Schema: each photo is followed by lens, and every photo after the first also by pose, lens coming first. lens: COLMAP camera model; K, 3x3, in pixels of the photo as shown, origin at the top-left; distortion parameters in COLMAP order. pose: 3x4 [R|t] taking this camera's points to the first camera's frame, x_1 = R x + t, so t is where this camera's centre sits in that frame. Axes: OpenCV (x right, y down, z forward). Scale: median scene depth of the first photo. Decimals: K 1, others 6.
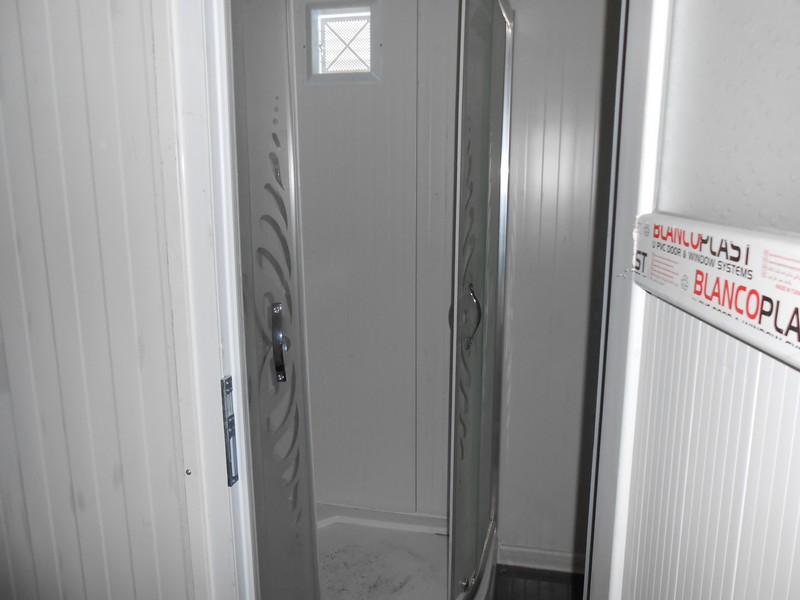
lens RADIAL K [[610.2, 0, 400.9], [0, 610.2, 302.0], [0, 0, 1]] dist [-0.042264, 0.045550]
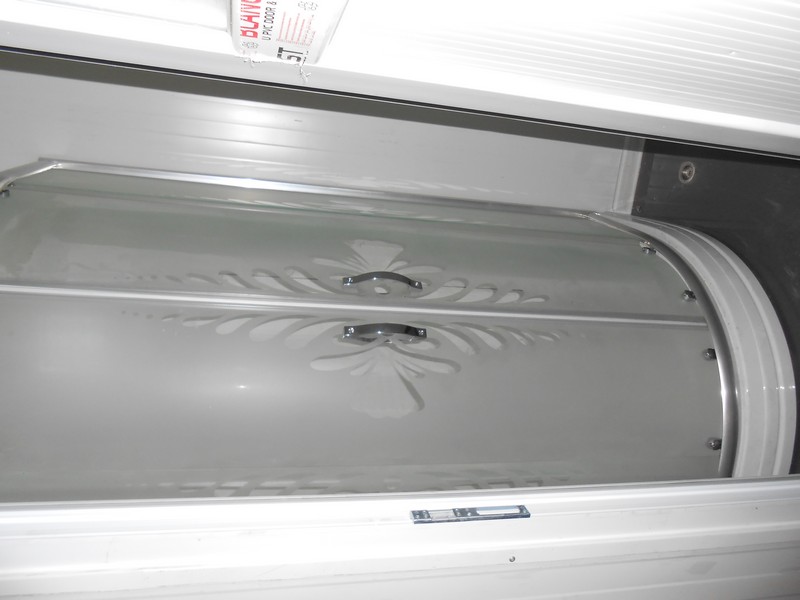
lens RADIAL K [[610.2, 0, 398.7], [0, 610.2, 300.5], [0, 0, 1]] dist [-0.042264, 0.045550]
pose [[0.062200, -0.997612, -0.030012, 0.057780], [0.996618, 0.060464, 0.055642, 0.032091], [-0.053694, -0.033371, 0.998000, 0.096174]]
